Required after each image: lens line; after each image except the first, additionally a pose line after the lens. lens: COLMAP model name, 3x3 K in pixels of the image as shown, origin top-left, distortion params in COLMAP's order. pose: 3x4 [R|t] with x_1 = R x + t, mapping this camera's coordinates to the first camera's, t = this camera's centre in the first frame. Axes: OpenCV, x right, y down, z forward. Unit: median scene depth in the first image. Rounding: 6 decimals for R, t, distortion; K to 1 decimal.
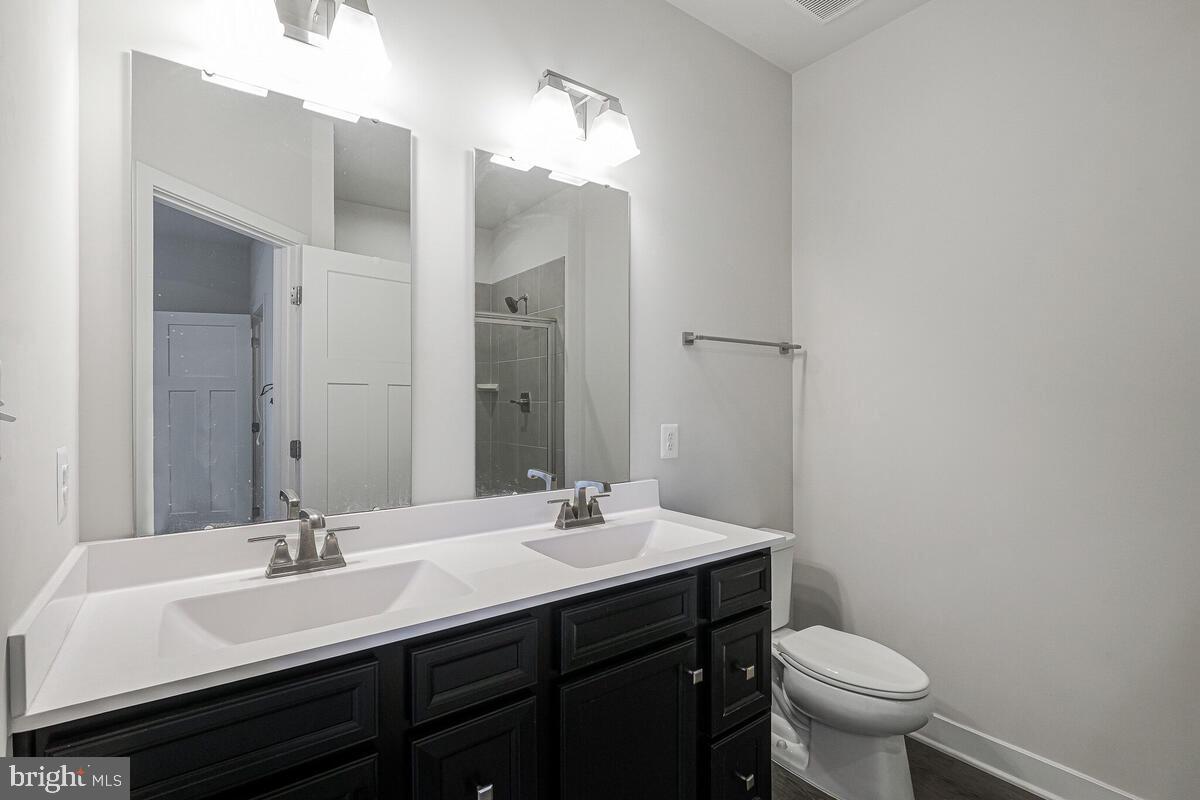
lens RADIAL K [[563.5, 0, 600.4], [0, 563.5, 403.1], [0, 0, 1]] dist [0.003041, 0.001052]
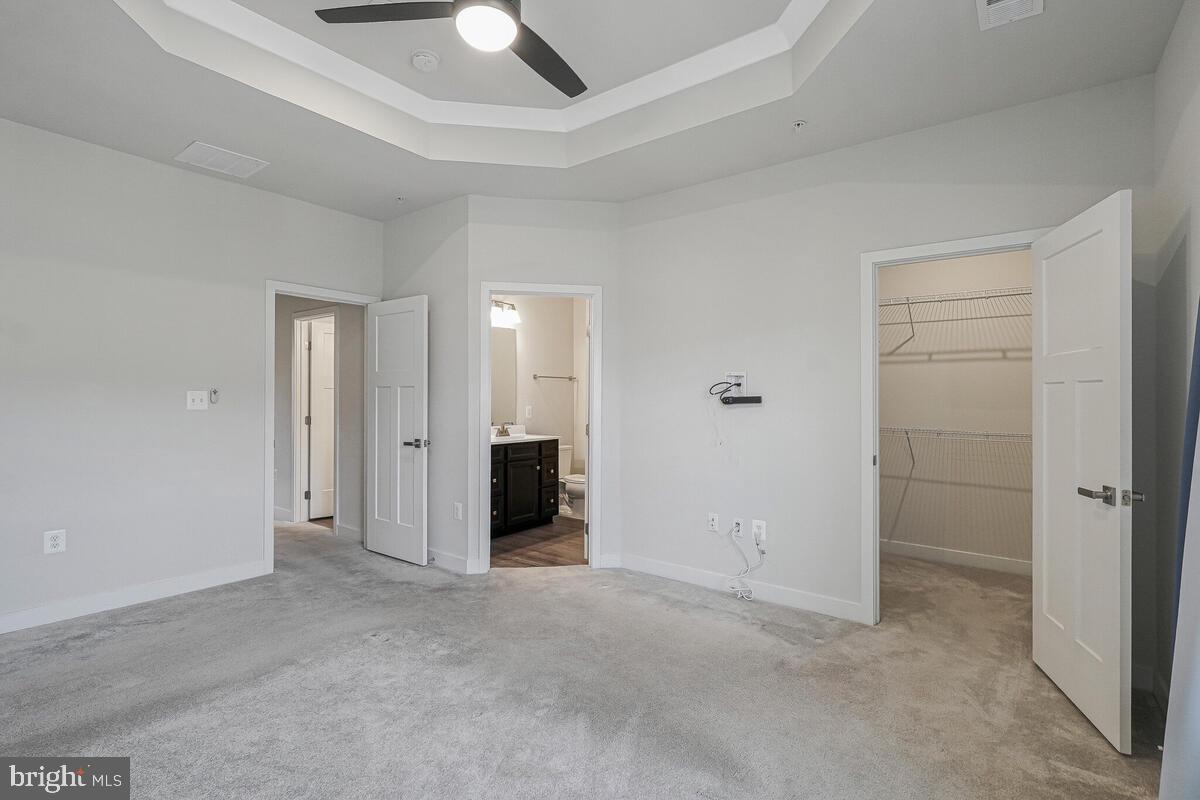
lens RADIAL K [[563.5, 0, 600.3], [0, 563.5, 395.9], [0, 0, 1]] dist [0.003041, 0.001052]
pose [[0.961691, -0.001263, 0.274133, -0.341065], [0.000249, 0.999993, 0.003732, -0.028878], [-0.274135, -0.003520, 0.961685, -2.022663]]
